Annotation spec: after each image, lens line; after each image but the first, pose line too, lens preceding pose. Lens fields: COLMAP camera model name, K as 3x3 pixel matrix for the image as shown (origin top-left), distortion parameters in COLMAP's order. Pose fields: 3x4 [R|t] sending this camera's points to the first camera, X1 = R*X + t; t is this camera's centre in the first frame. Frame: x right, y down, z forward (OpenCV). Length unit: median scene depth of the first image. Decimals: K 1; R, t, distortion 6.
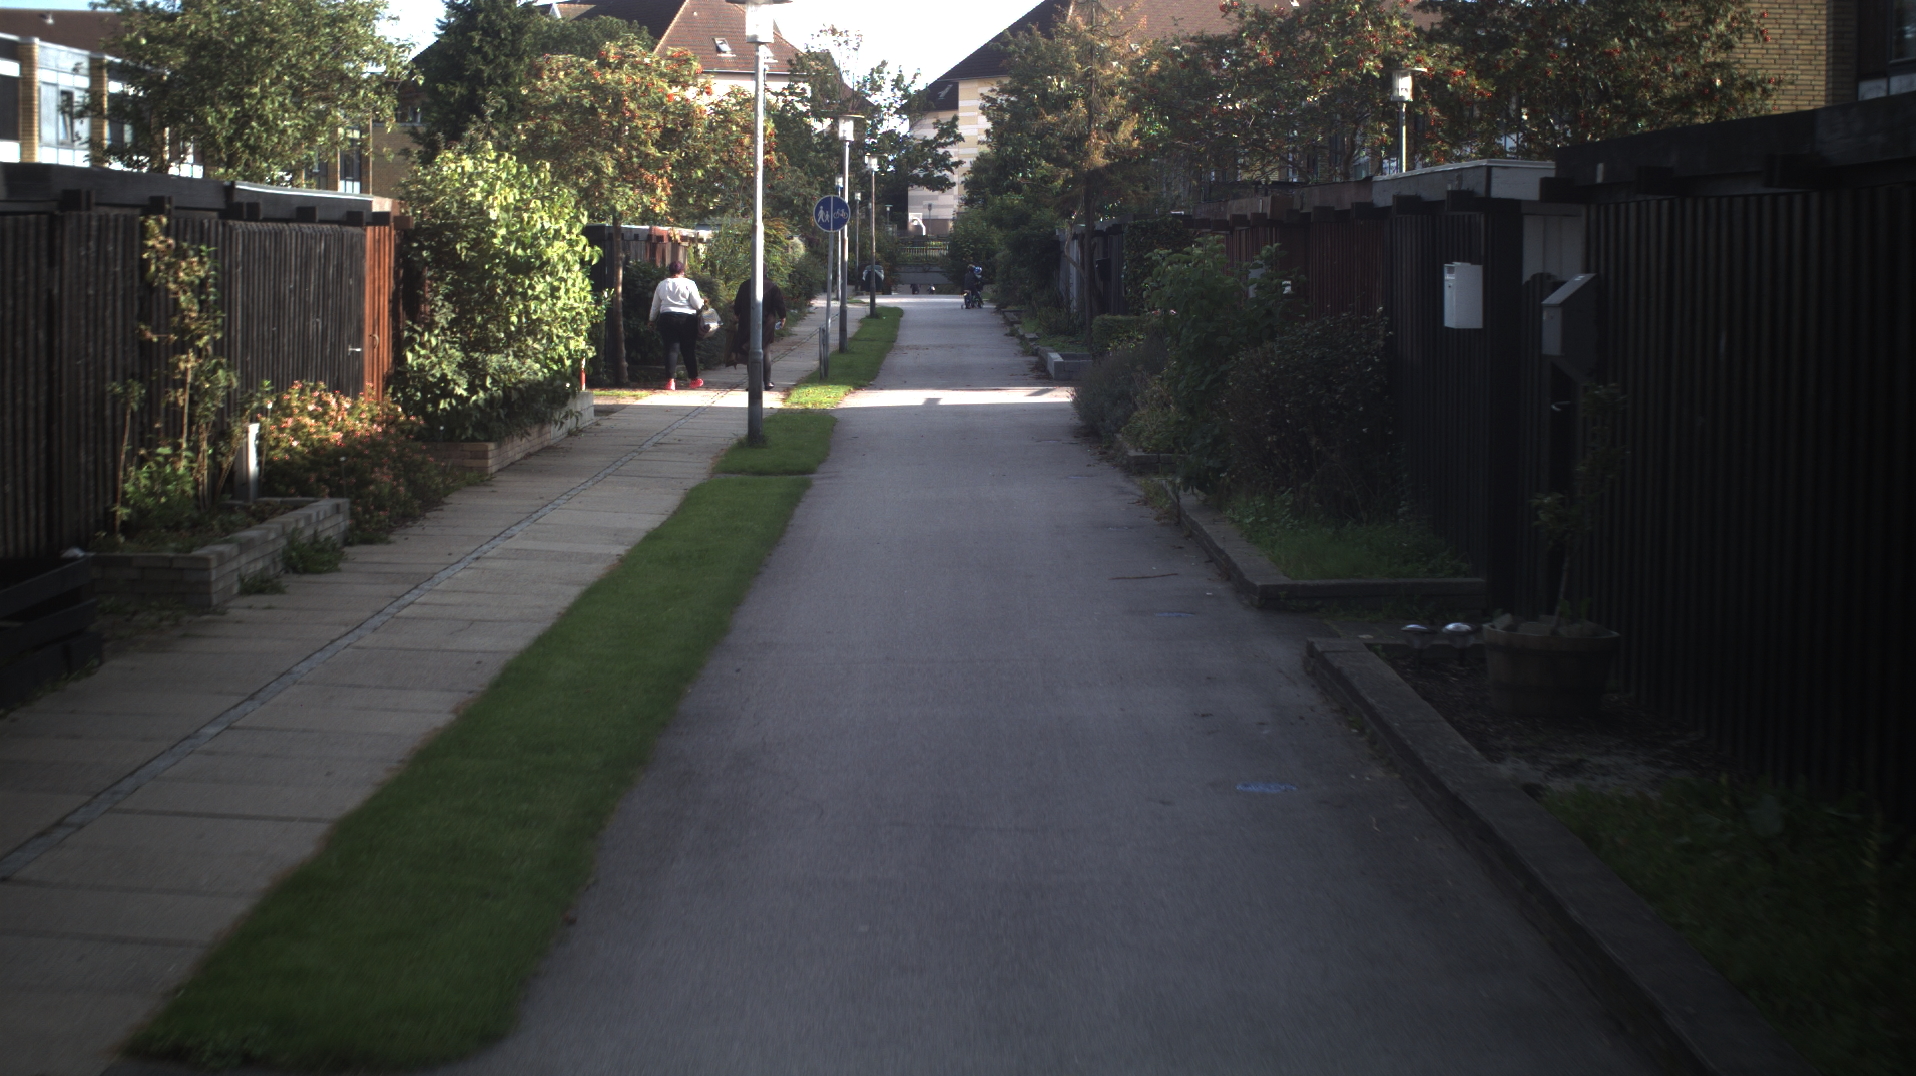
lens RADIAL K [[6876.2, 0, 954.5], [0, 6876.2, 527.6], [0, 0, 1]] dist [-0.851580, 0.000000]
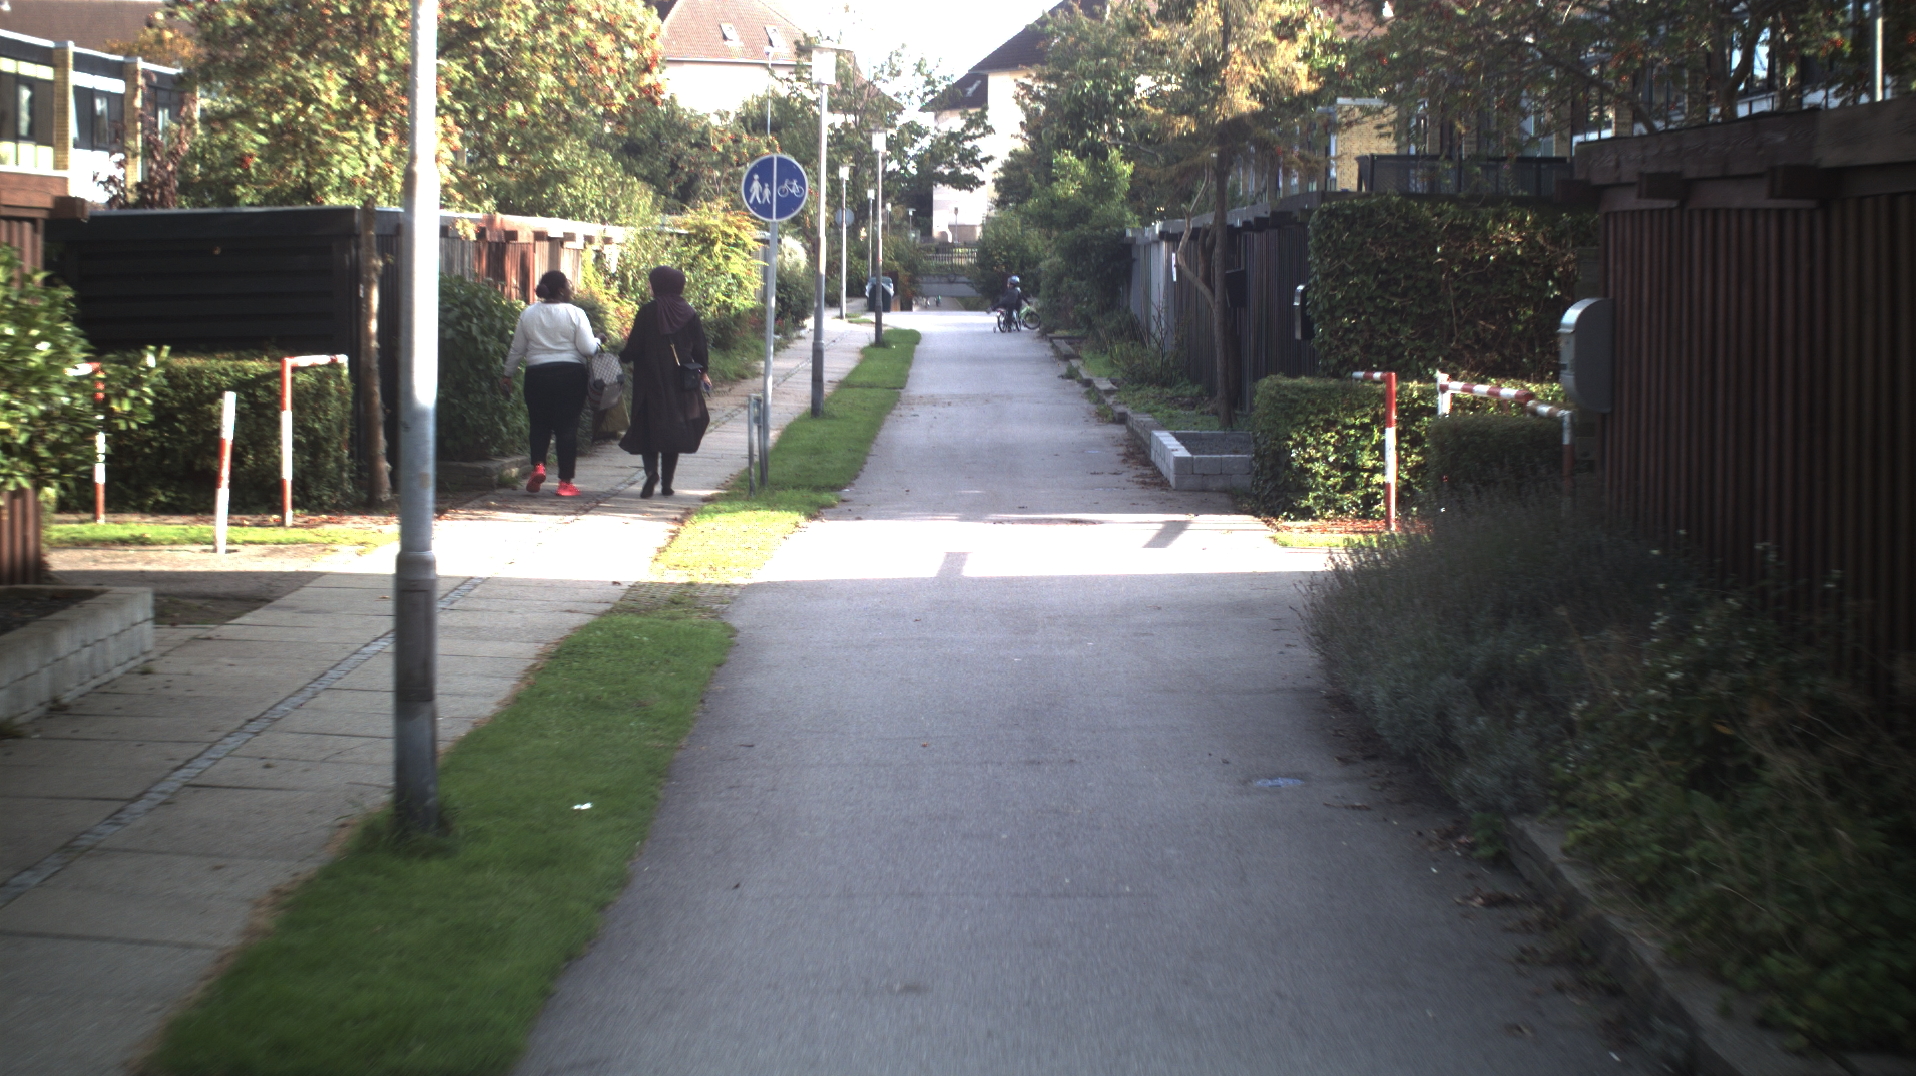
lens RADIAL K [[6876.2, 0, 968.7], [0, 6876.2, 534.5], [0, 0, 1]] dist [-0.851580, 0.000000]
pose [[0.999991, 0.003804, -0.001658, -0.001296], [-0.003804, 0.999993, -0.000247, -0.018657], [0.001657, 0.000253, 0.999999, 0.469153]]
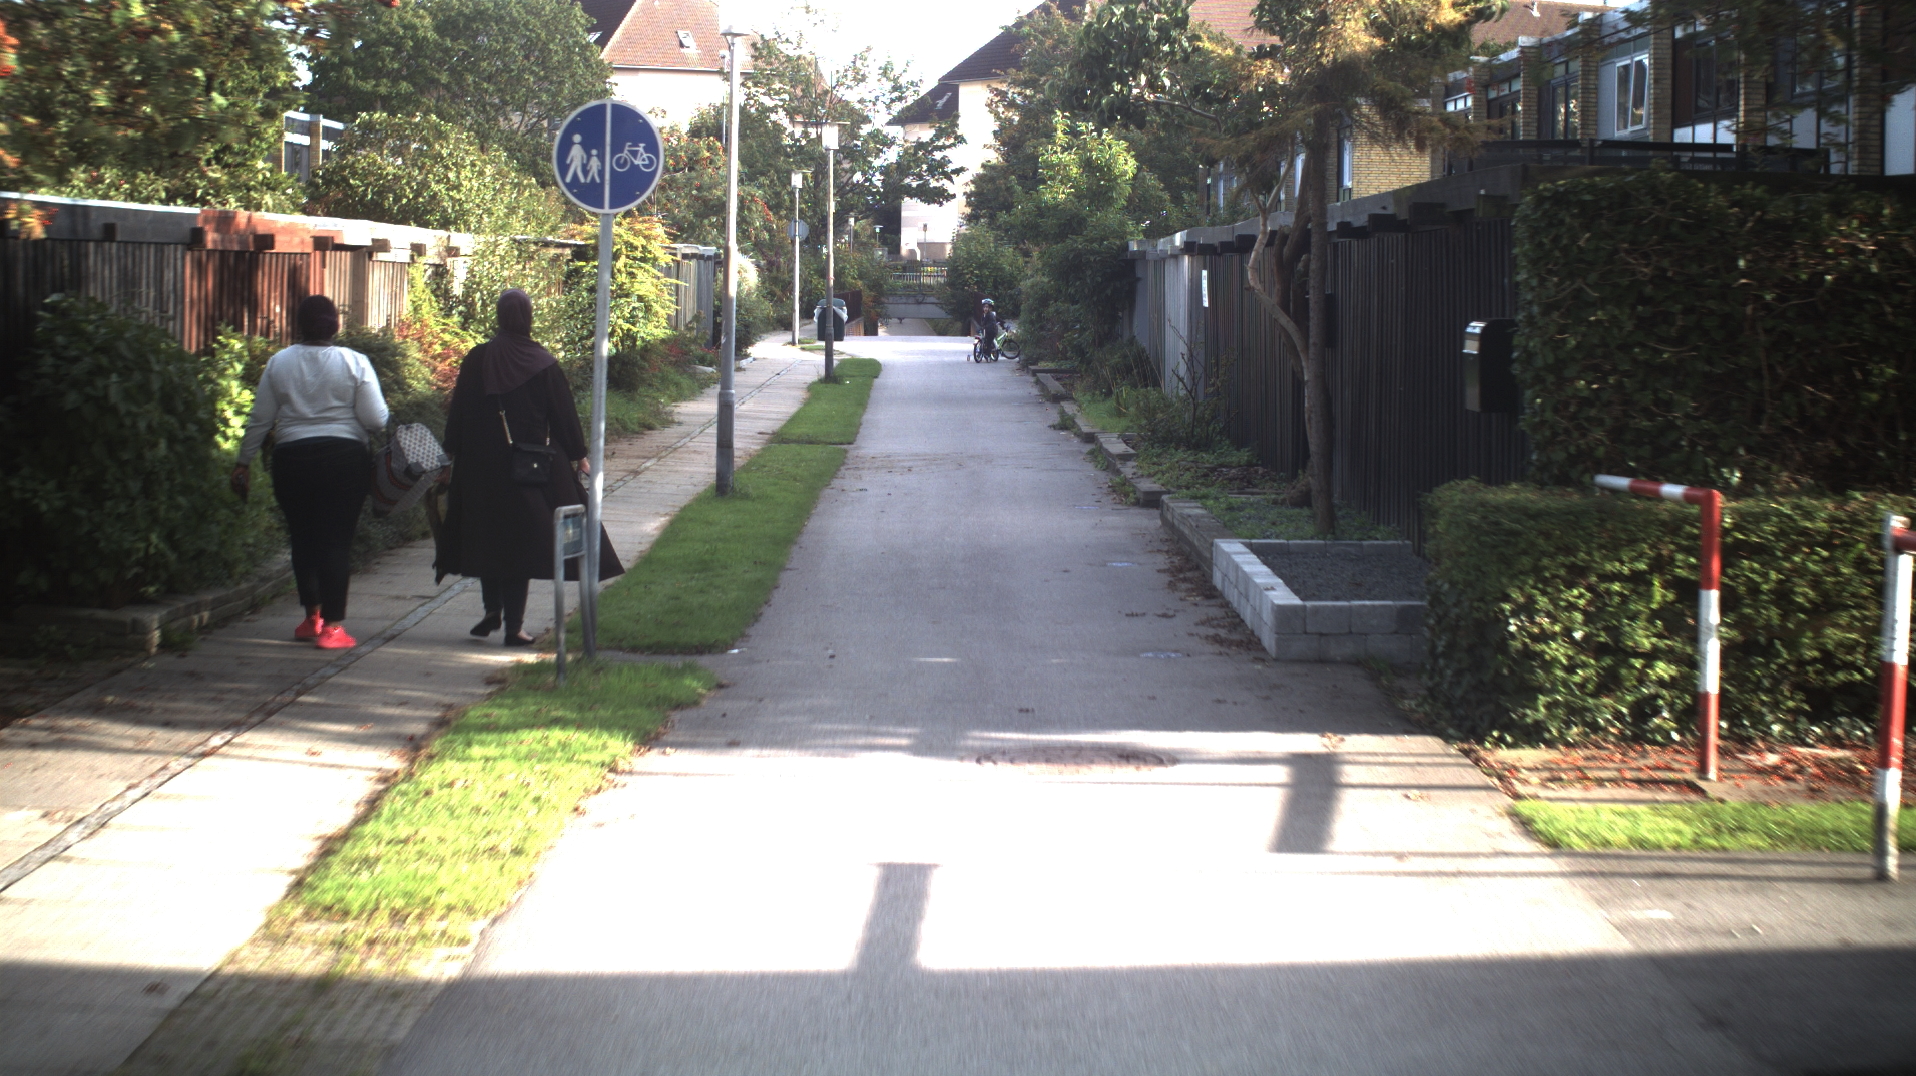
lens RADIAL K [[6876.2, 0, 954.2], [0, 6876.2, 546.6], [0, 0, 1]] dist [-0.851580, 0.000000]
pose [[0.999979, 0.006441, 0.000726, -0.001449], [-0.006440, 0.999978, -0.001304, -0.027990], [-0.000734, 0.001299, 0.999999, 0.702594]]
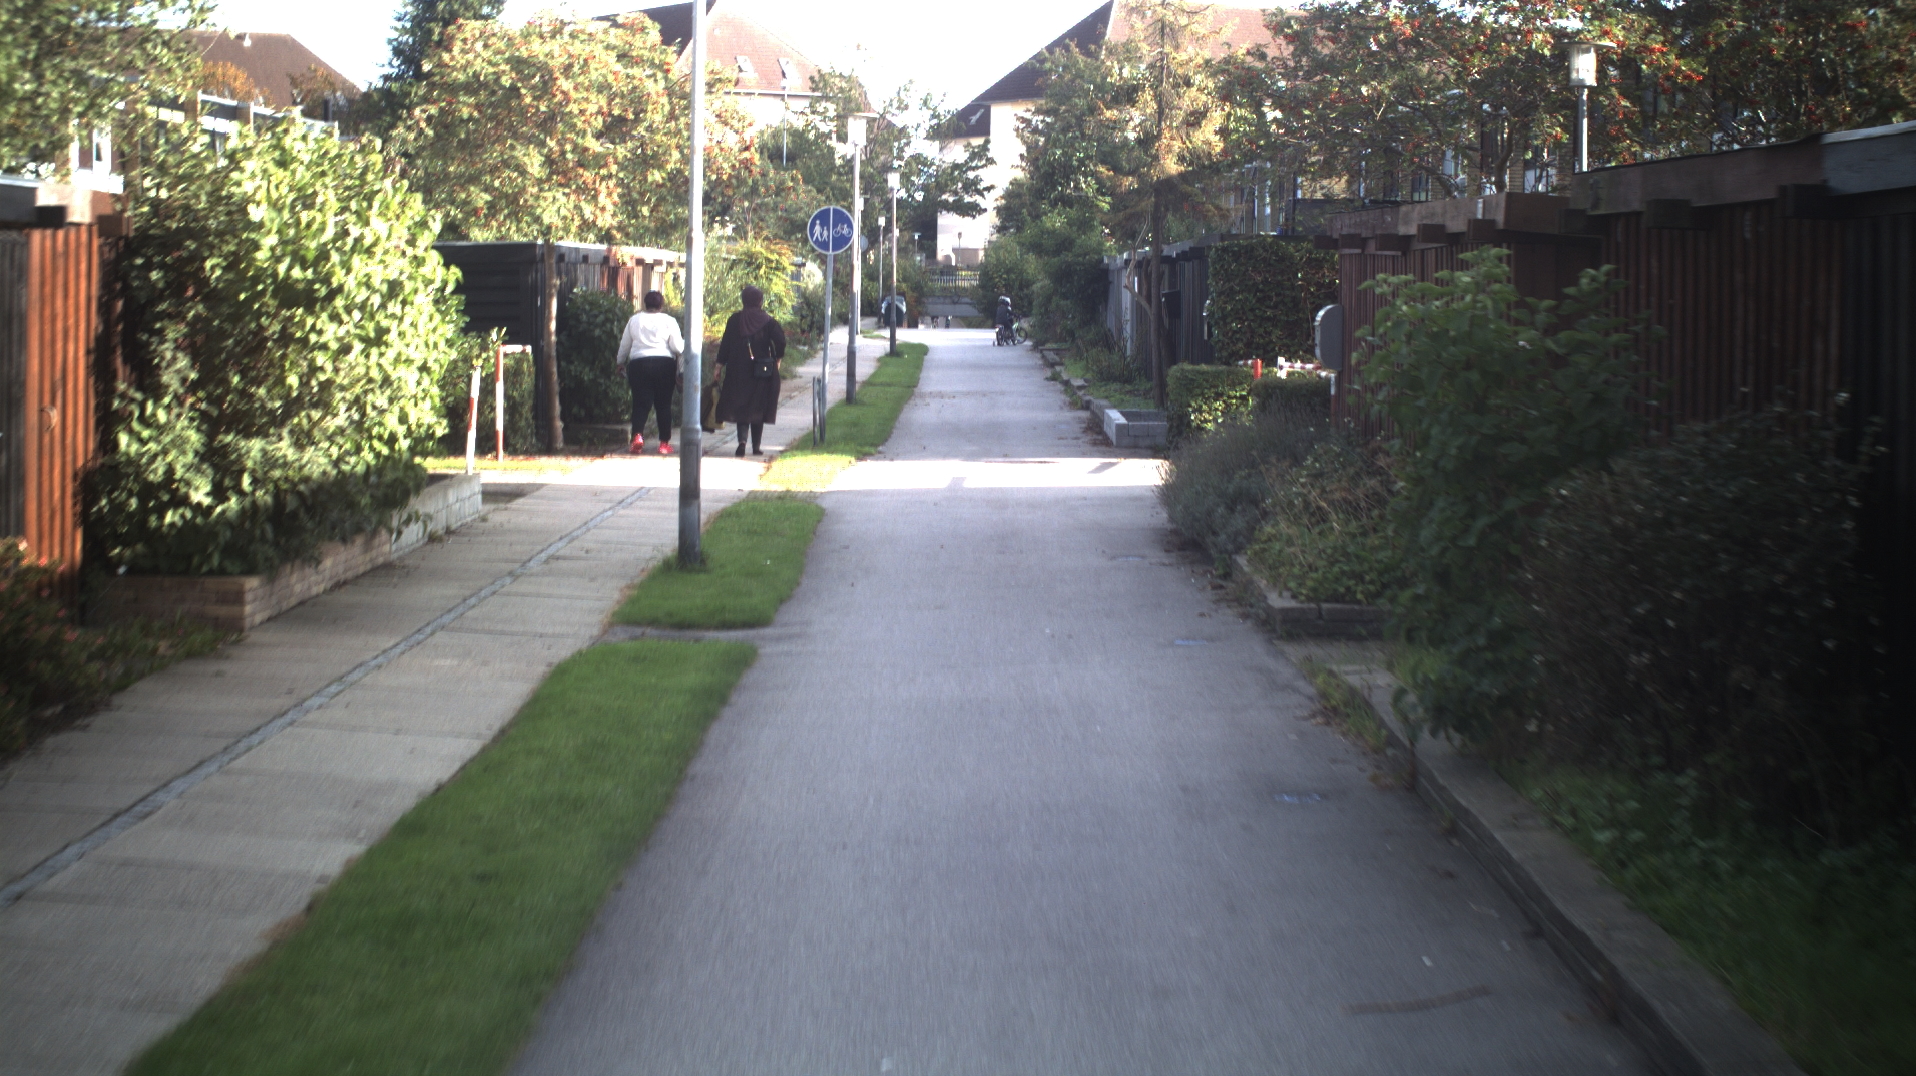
lens RADIAL K [[6876.2, 0, 959.6], [0, 6876.2, 541.8], [0, 0, 1]] dist [-0.851580, 0.000000]
pose [[0.999965, 0.007698, -0.003330, -0.000498], [-0.007706, 0.999967, -0.002443, -0.009145], [0.003311, 0.002469, 0.999991, 0.234868]]
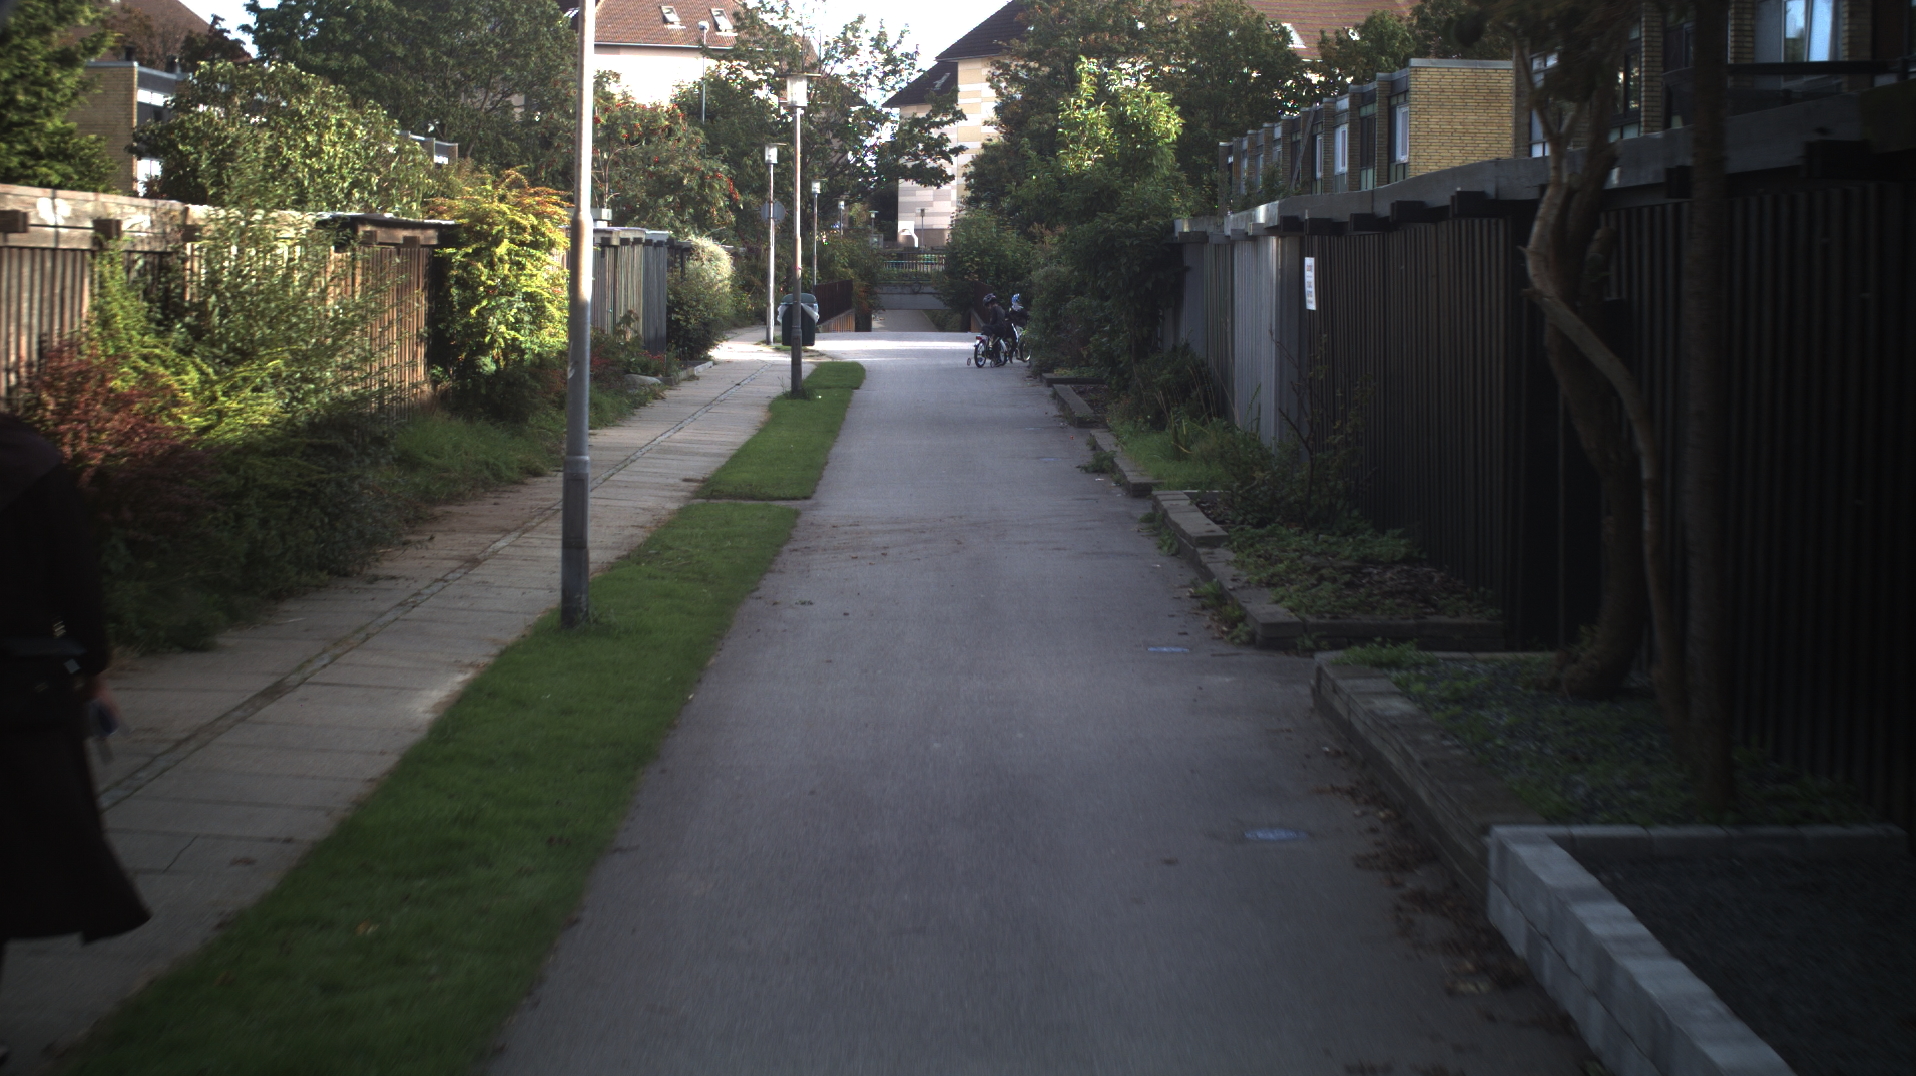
lens RADIAL K [[6881.6, 0, 947.5], [0, 6881.6, 539.9], [0, 0, 1]] dist [-0.882066, 0.000000]
pose [[0.999990, 0.004481, -0.000256, -0.001047], [-0.004481, 0.999990, -0.000458, -0.037689], [0.000254, 0.000460, 1.000000, 0.935307]]
